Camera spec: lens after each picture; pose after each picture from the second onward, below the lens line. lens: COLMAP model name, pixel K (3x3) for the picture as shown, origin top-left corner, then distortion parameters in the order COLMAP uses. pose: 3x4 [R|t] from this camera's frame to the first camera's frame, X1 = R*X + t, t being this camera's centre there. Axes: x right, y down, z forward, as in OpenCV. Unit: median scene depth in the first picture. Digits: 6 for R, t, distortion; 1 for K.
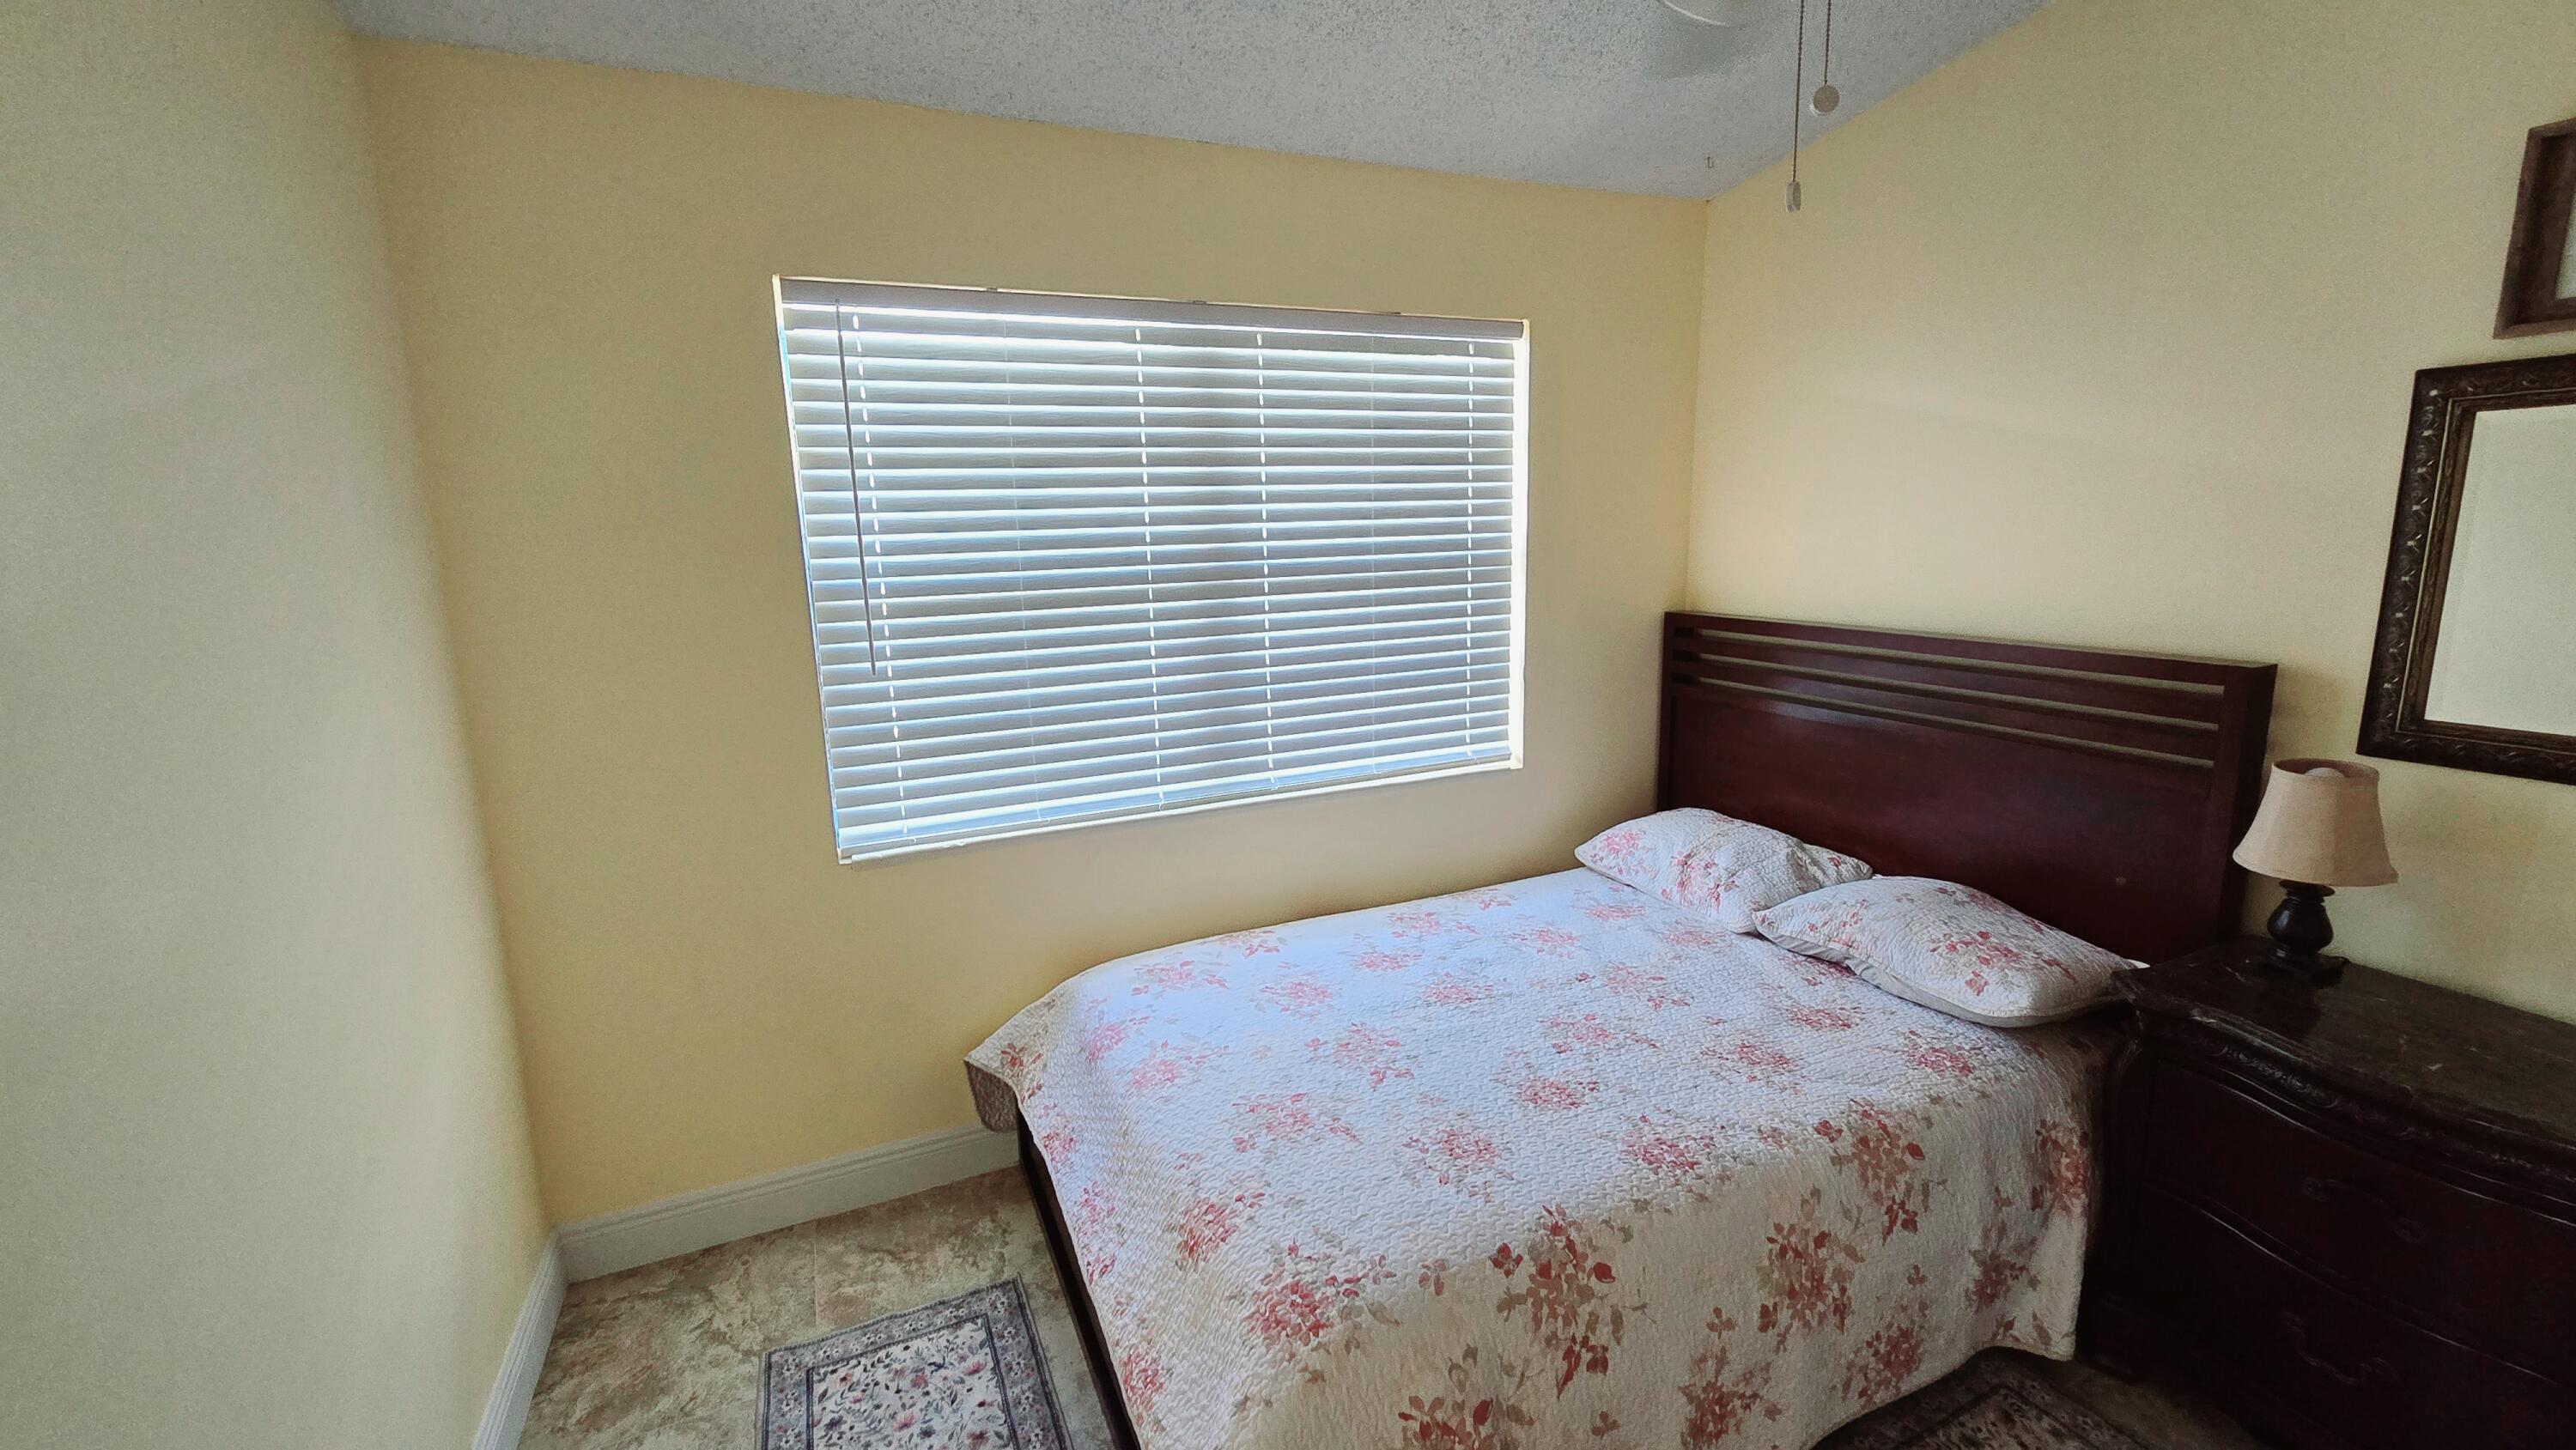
lens RADIAL K [[1084.3, 0, 1280.6], [0, 1084.3, 716.3], [0, 0, 1]] dist [-0.001410, -0.000434]
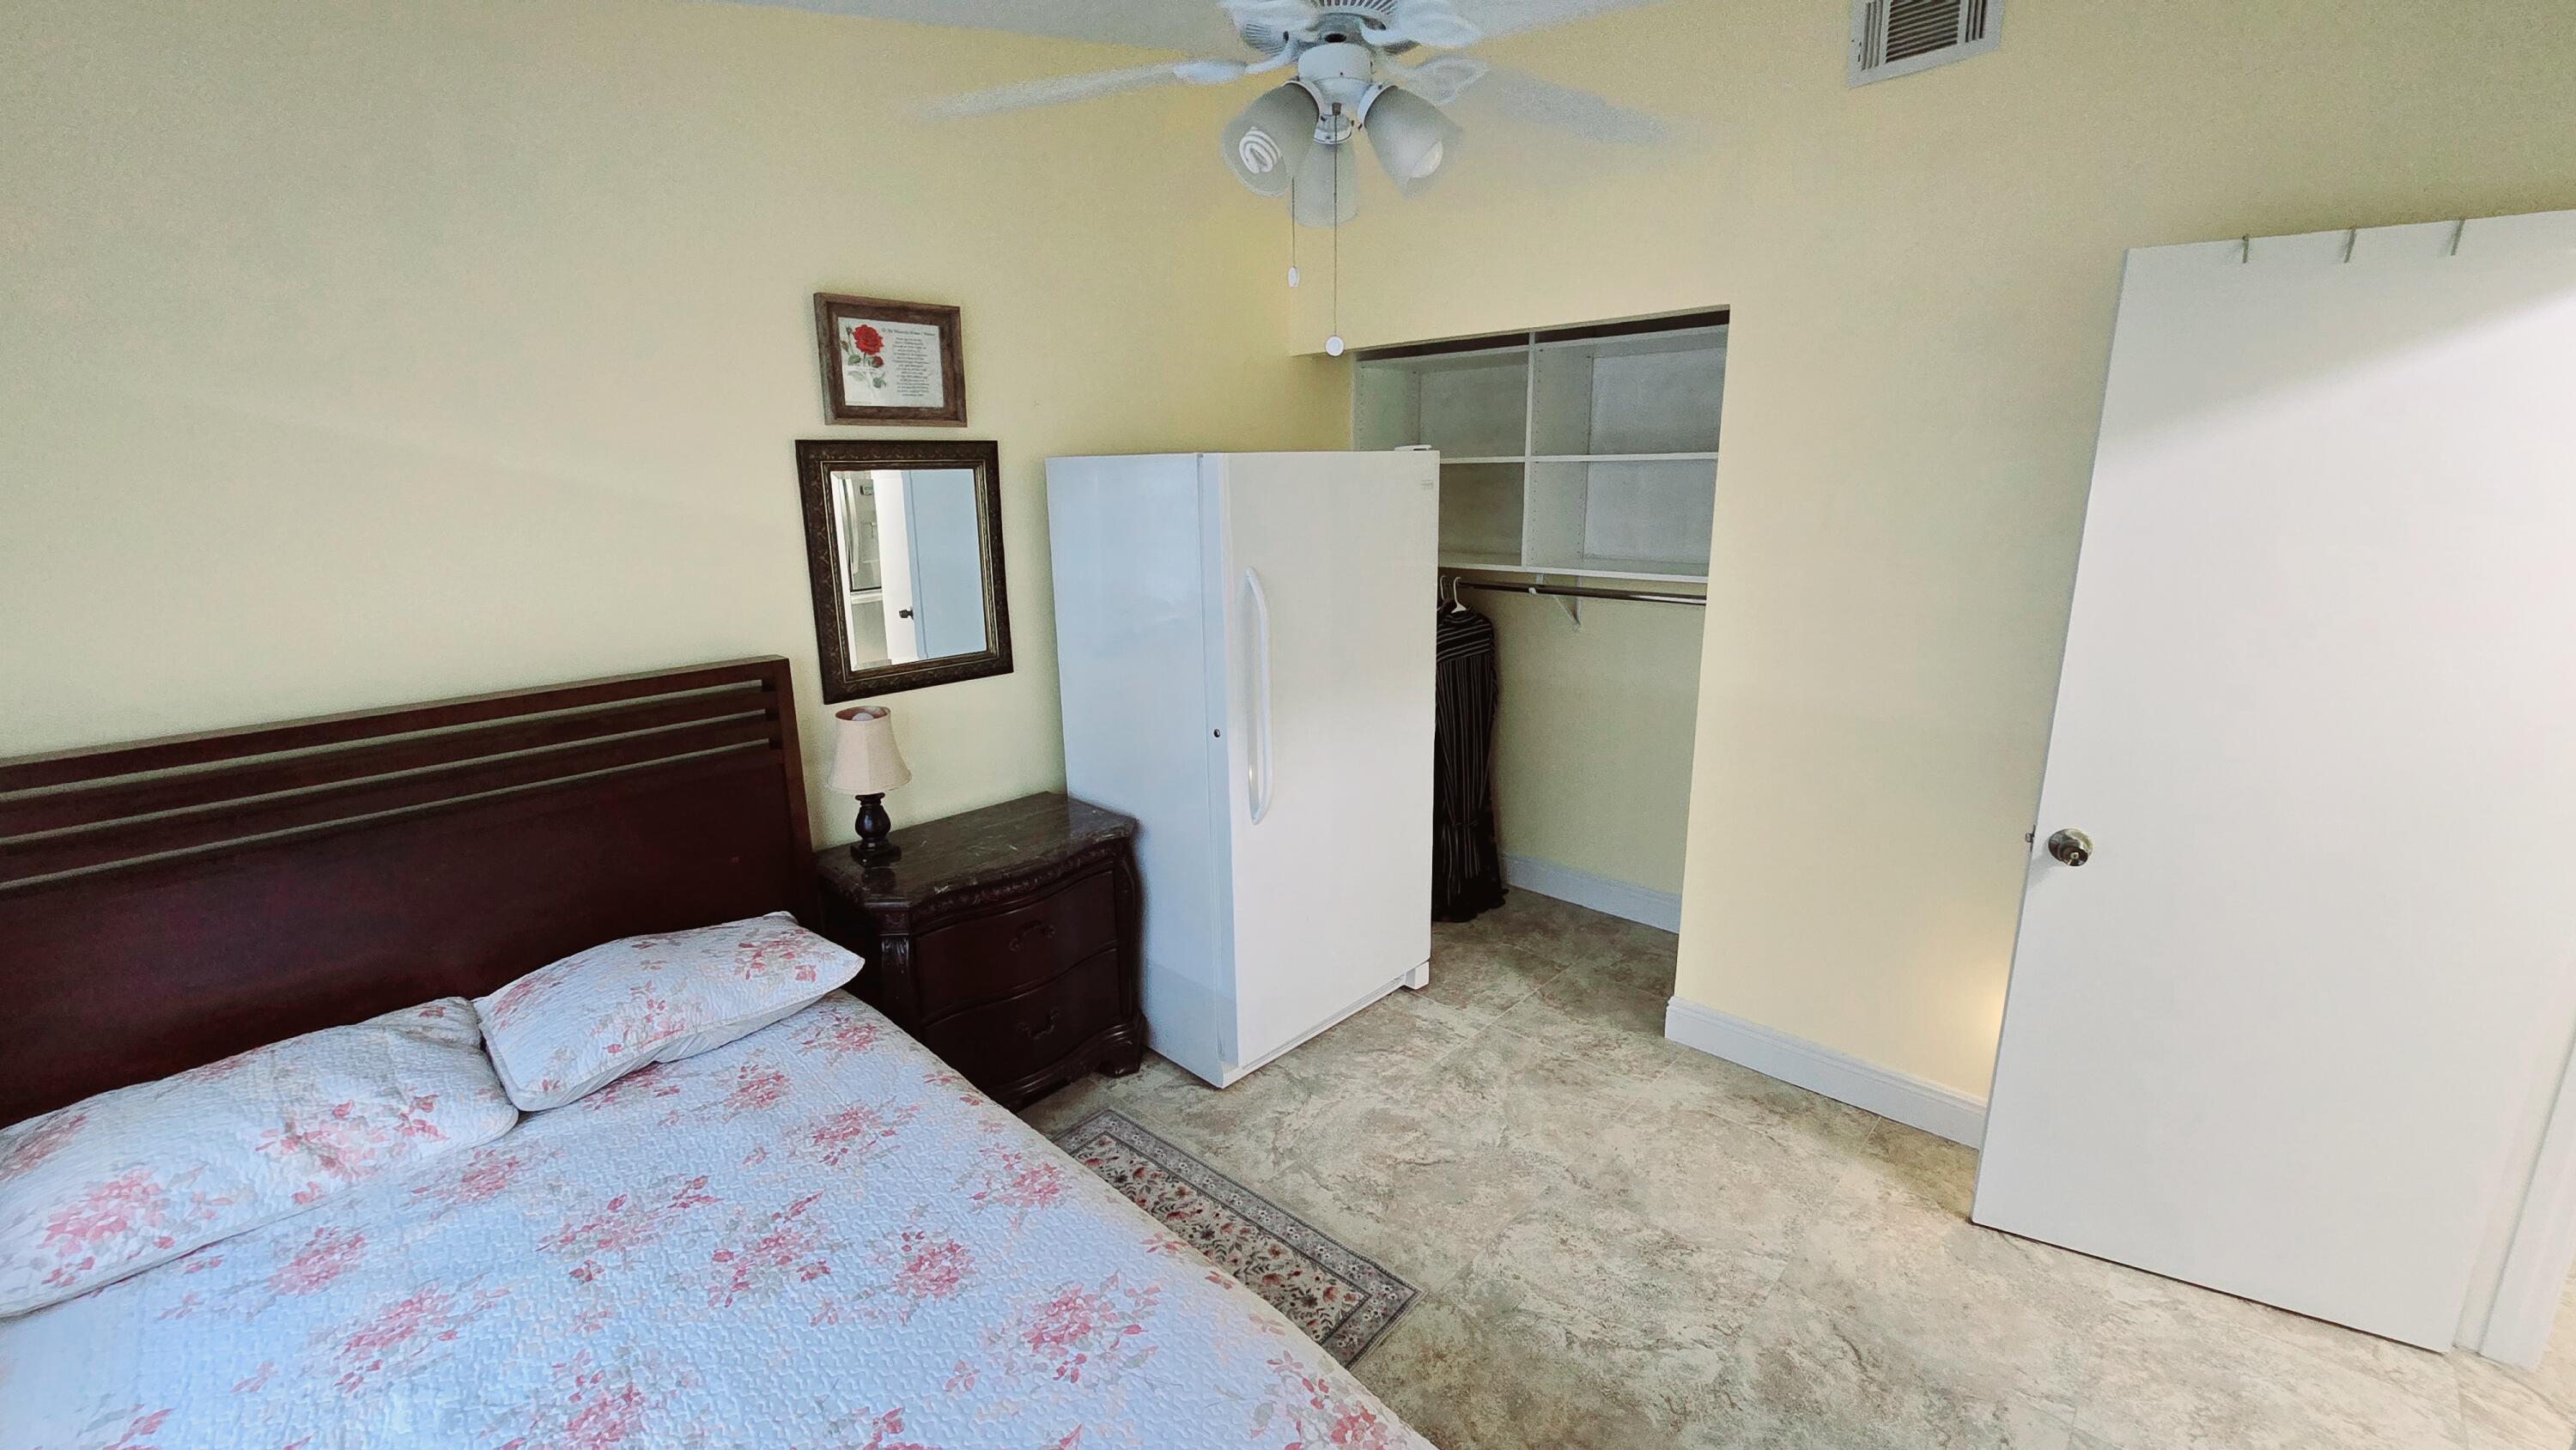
lens RADIAL K [[1059.7, 0, 1278.3], [0, 1059.7, 713.8], [0, 0, 1]] dist [-0.000571, -0.000128]
pose [[-0.392237, -0.181250, 0.901831, -0.437303], [0.188906, 0.943627, 0.271812, -0.190230], [-0.900258, 0.276976, -0.335887, 0.795479]]
